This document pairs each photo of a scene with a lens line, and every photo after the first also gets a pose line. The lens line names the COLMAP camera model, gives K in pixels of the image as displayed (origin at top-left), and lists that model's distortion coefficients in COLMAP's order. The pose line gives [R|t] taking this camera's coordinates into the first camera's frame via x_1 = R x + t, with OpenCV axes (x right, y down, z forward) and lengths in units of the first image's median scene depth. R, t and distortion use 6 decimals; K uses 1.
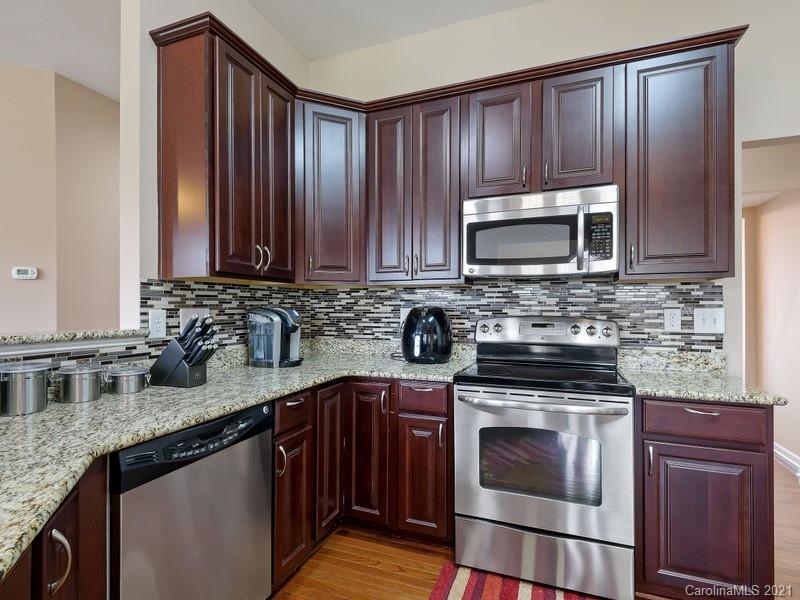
lens RADIAL K [[407.0, 0, 401.3], [0, 407.0, 306.9], [0, 0, 1]] dist [0.041607, -0.026168]
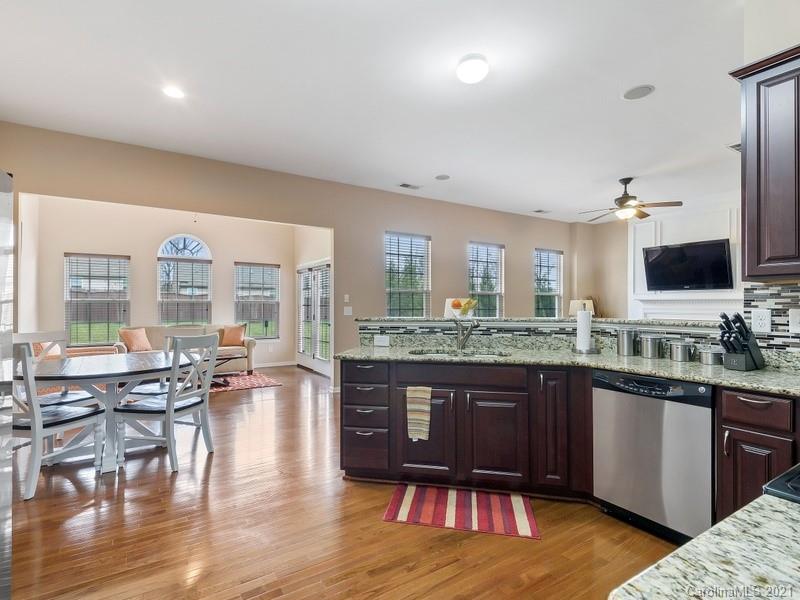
lens RADIAL K [[407.0, 0, 401.3], [0, 407.0, 306.9], [0, 0, 1]] dist [0.041607, -0.026168]
pose [[-0.587390, 0.003272, -0.809297, 0.895795], [-0.001163, 0.999987, 0.004888, -0.004483], [0.809303, 0.003813, -0.587379, 0.725549]]
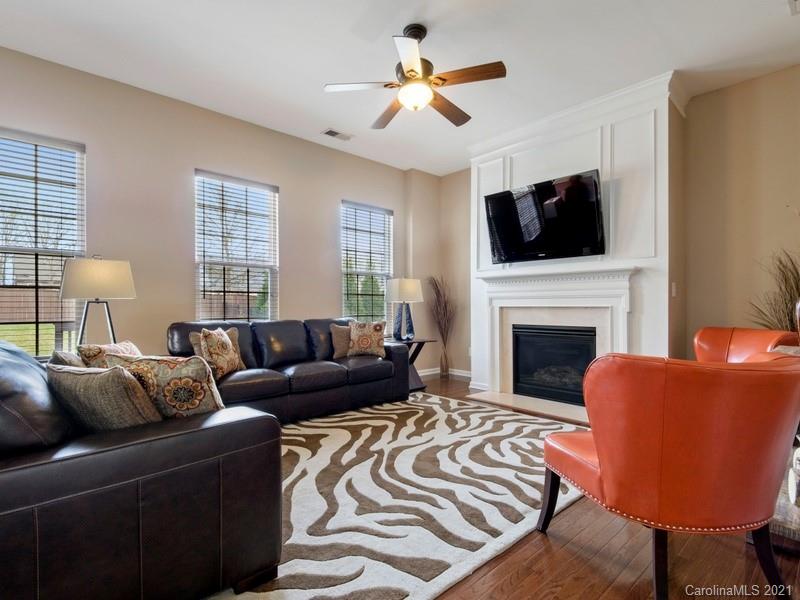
lens RADIAL K [[407.0, 0, 401.3], [0, 407.0, 306.9], [0, 0, 1]] dist [0.041607, -0.026168]
pose [[-0.439097, -0.001224, -0.898439, -0.850437], [-0.003765, 0.999993, 0.000477, 0.107671], [0.898432, 0.003592, -0.439098, 0.892723]]
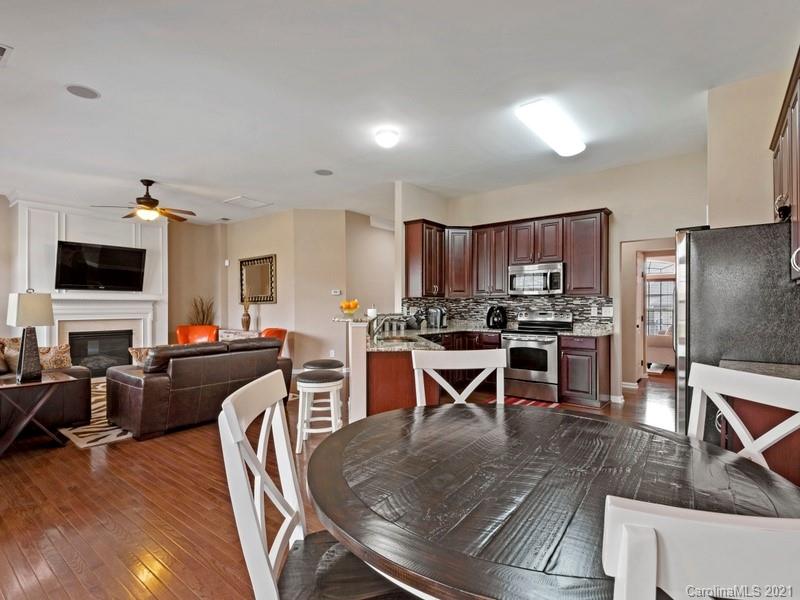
lens RADIAL K [[407.0, 0, 401.3], [0, 407.0, 306.9], [0, 0, 1]] dist [0.041607, -0.026168]
pose [[0.955730, 0.001316, -0.294241, 0.270014], [-0.000790, 0.999998, 0.001908, -0.001062], [0.294243, -0.001591, 0.955729, -1.748641]]
